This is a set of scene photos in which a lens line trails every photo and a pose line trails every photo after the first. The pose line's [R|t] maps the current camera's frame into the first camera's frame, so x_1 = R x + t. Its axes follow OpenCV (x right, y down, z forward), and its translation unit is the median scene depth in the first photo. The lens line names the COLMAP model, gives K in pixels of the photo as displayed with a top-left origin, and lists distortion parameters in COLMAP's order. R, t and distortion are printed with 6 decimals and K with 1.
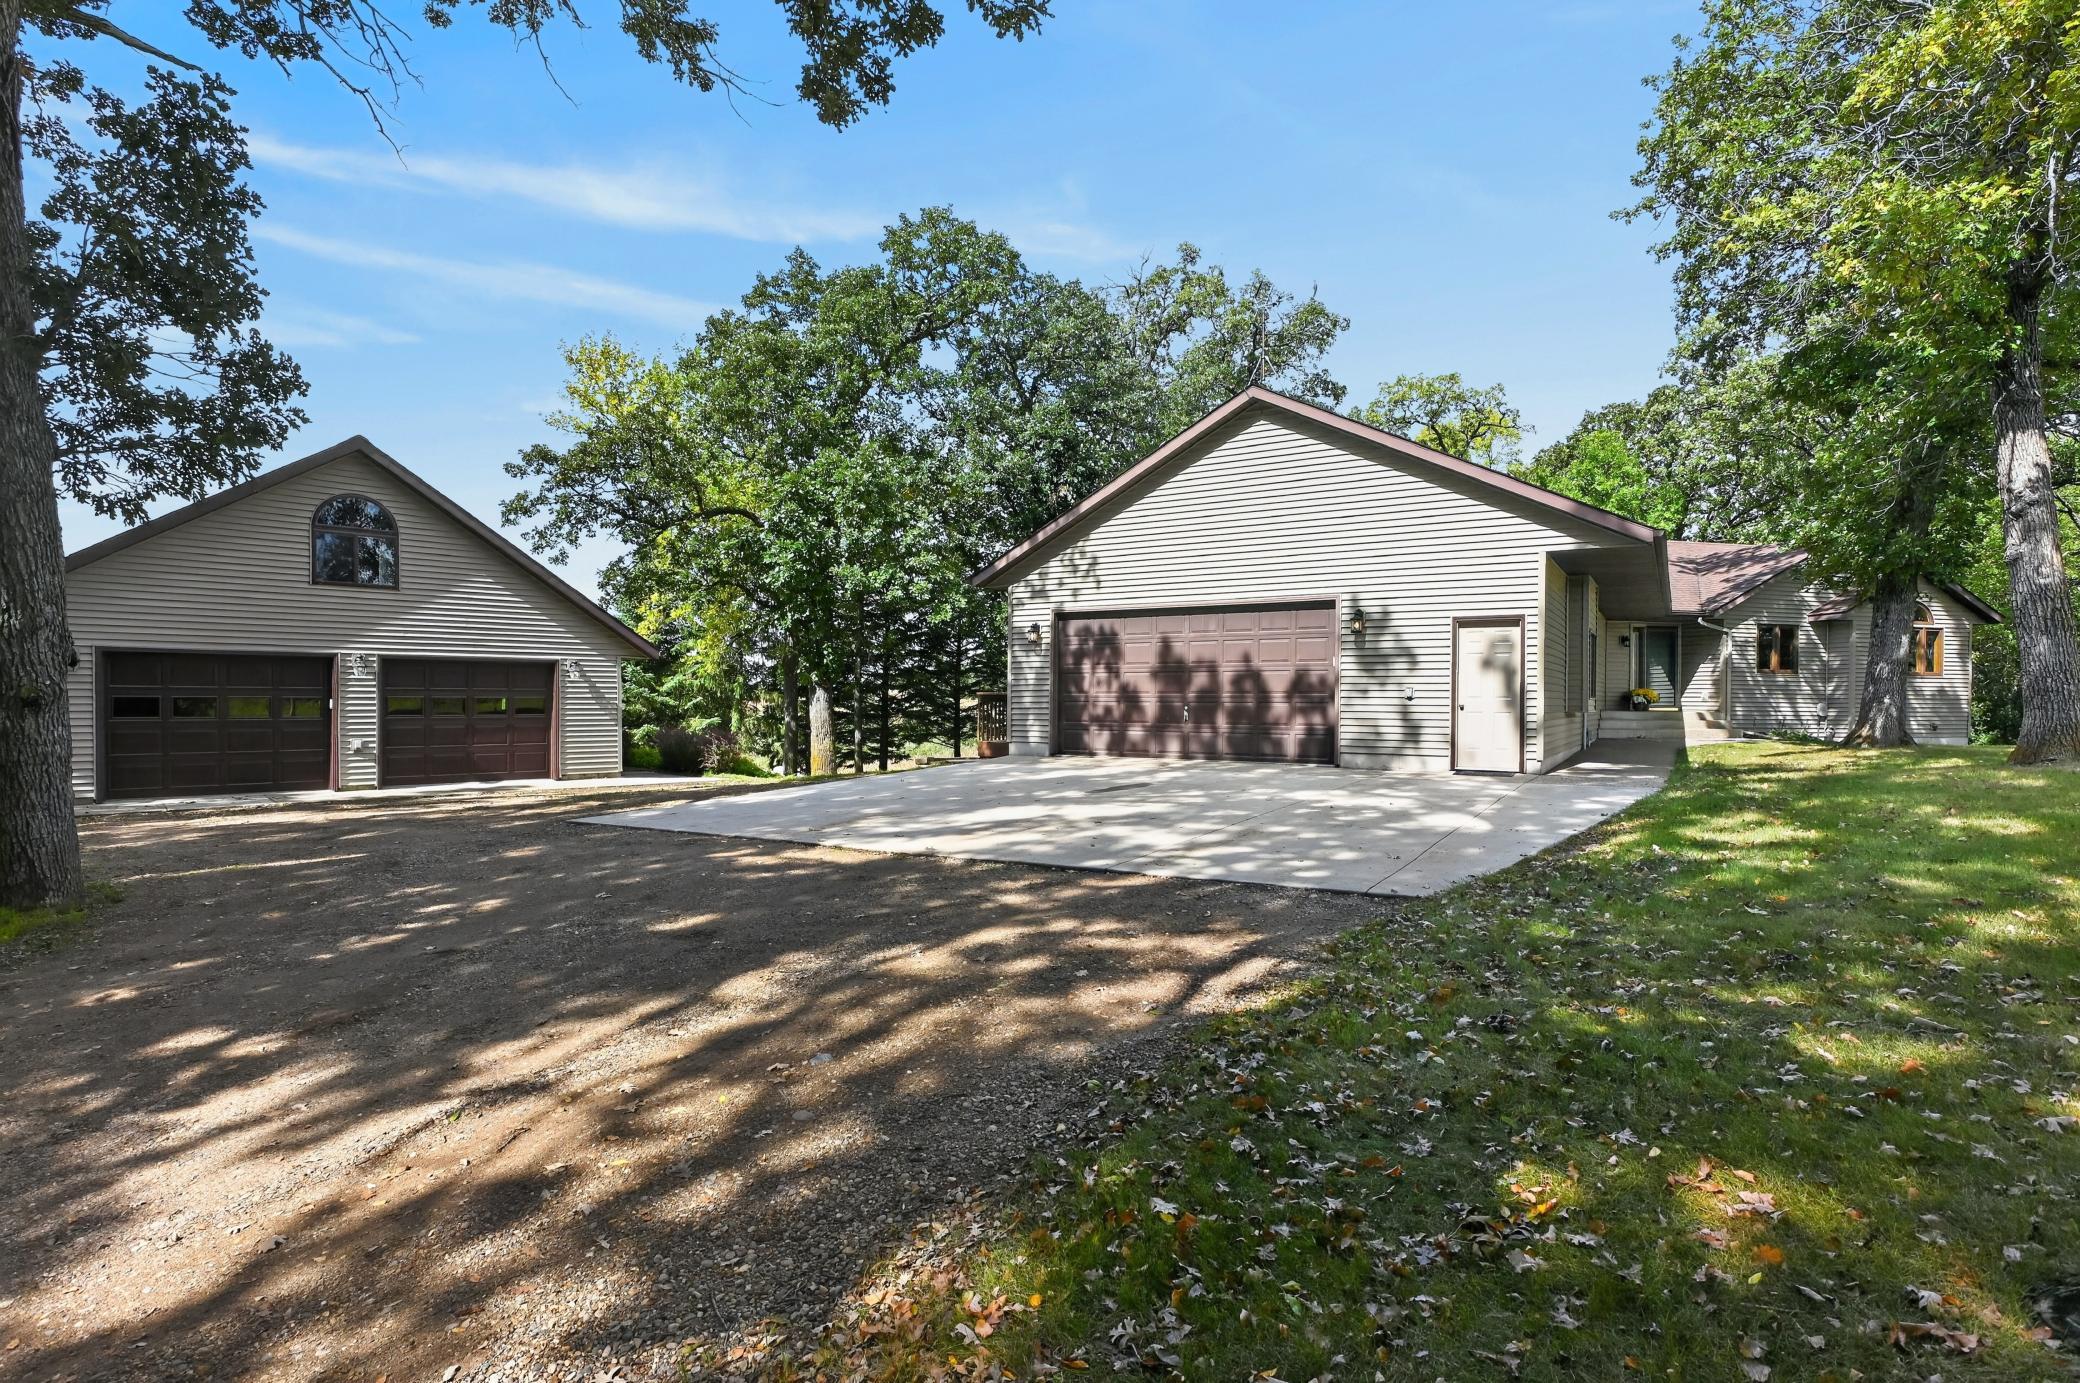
lens RADIAL K [[1033.6, 0, 1040.0], [0, 1033.6, 691.5], [0, 0, 1]] dist [-0.000302, 0.001984]
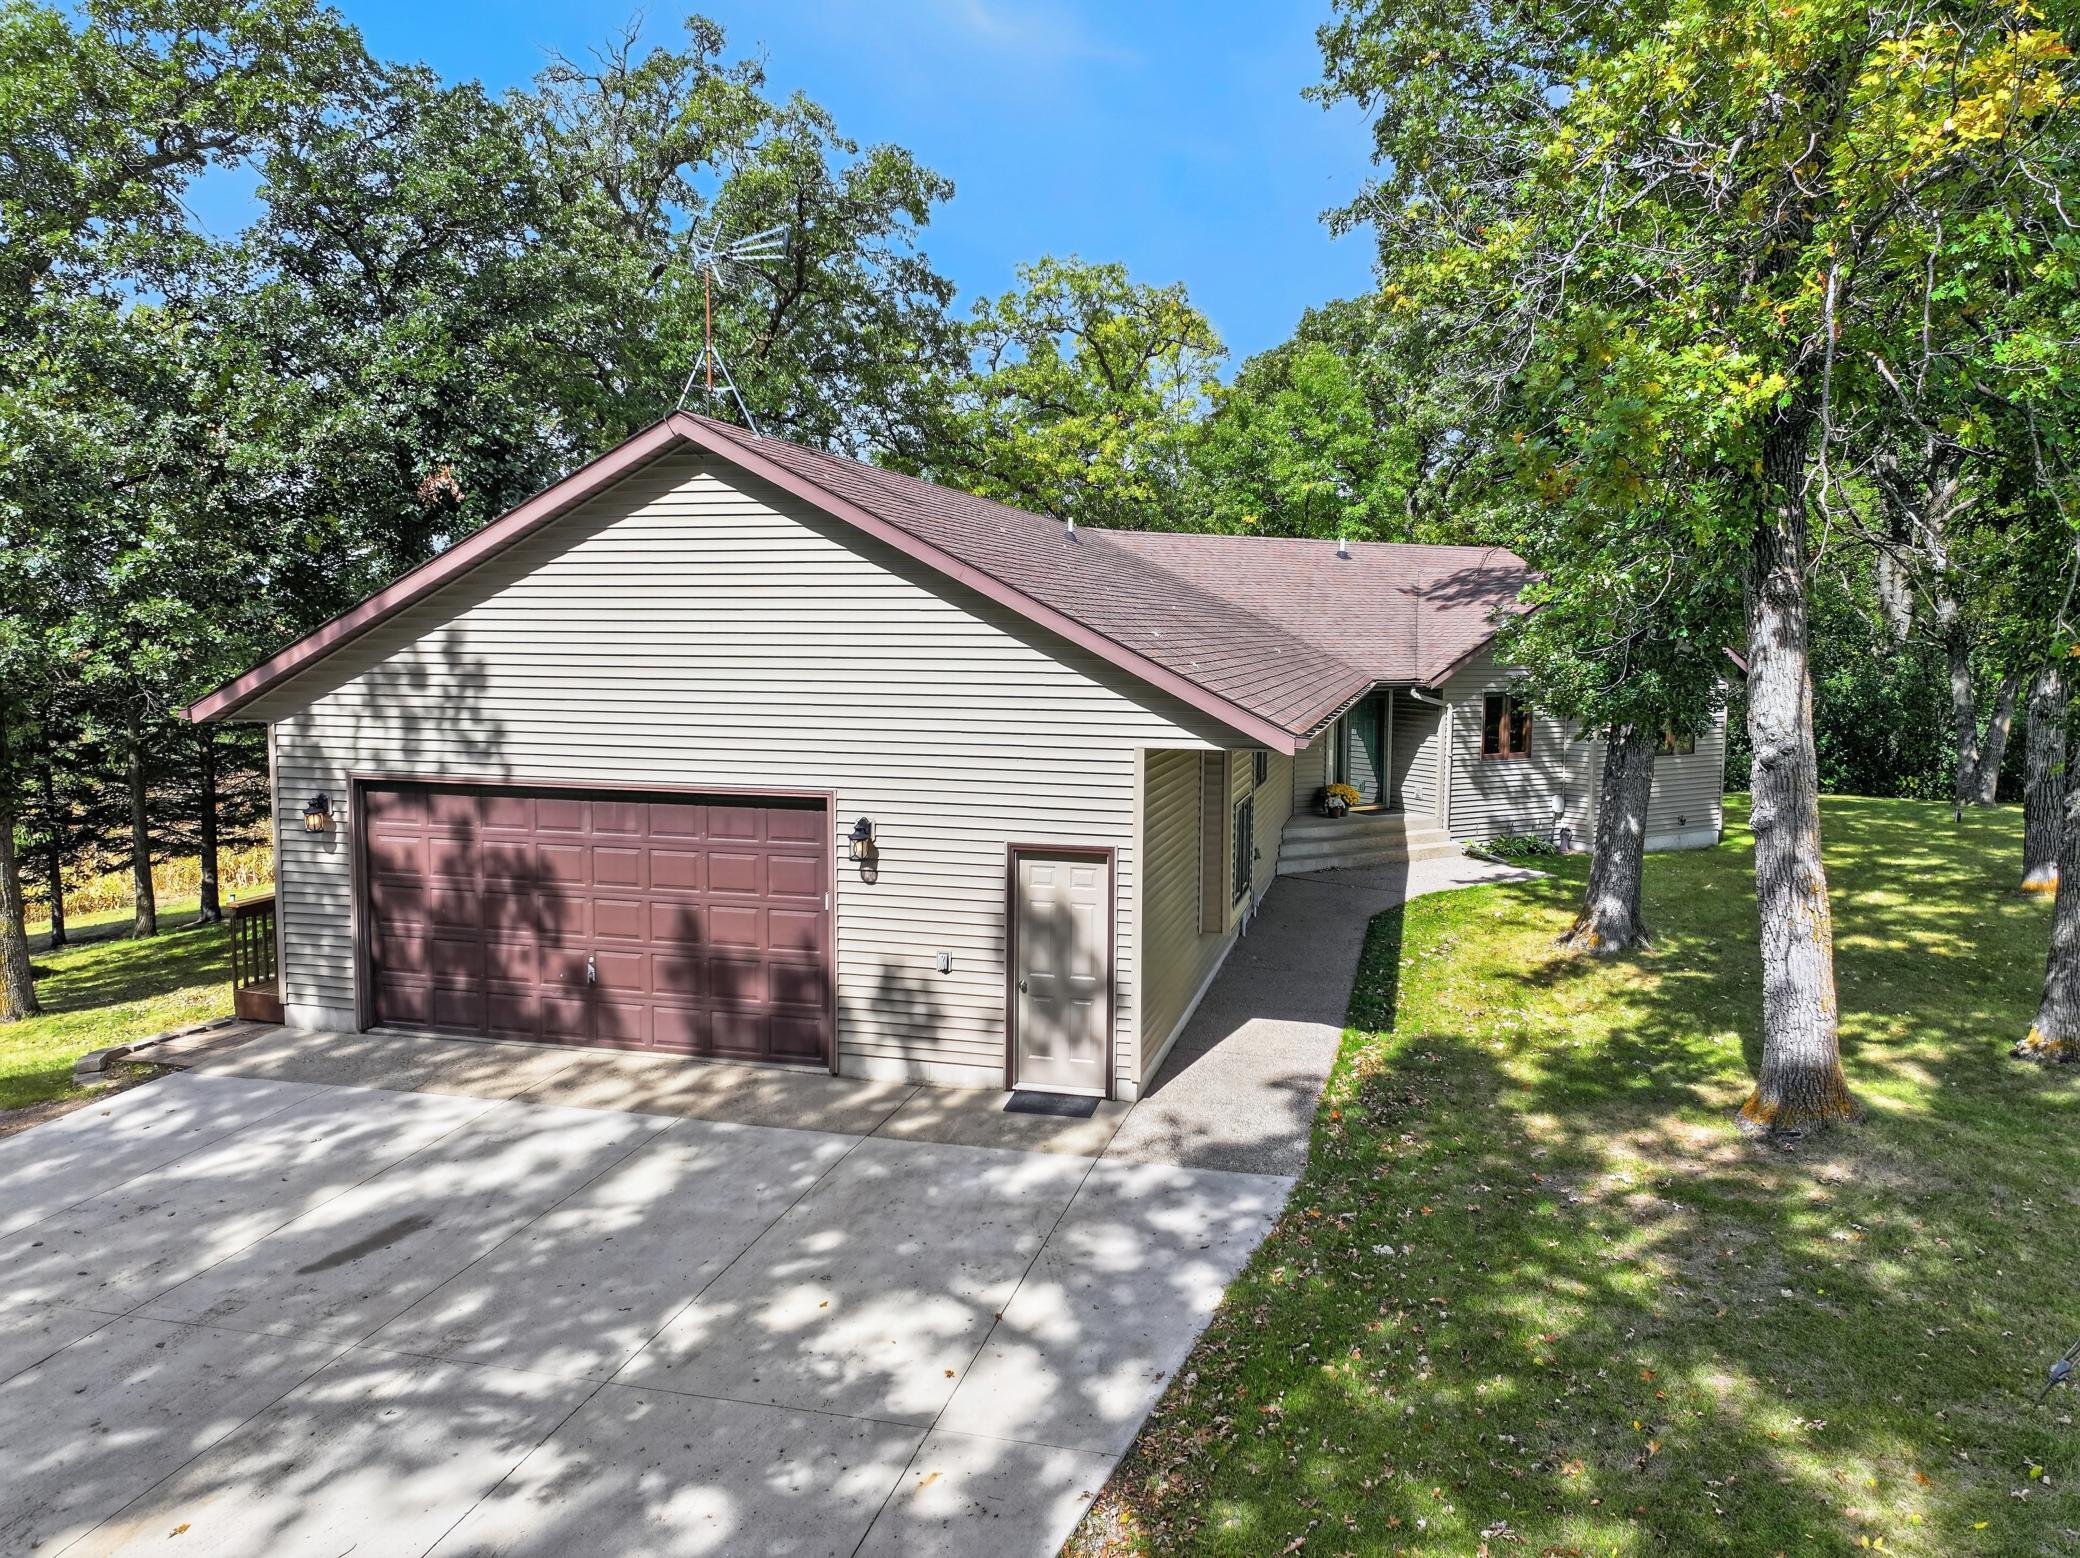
lens RADIAL K [[1507.8, 0, 1040.0], [0, 1507.8, 779.0], [0, 0, 1]] dist [-0.001738, 0.040869]
pose [[0.954596, -0.028184, 0.296569, 0.084852], [0.001758, 0.996030, 0.089000, -0.100338], [-0.297900, -0.084438, 0.950855, 0.086698]]
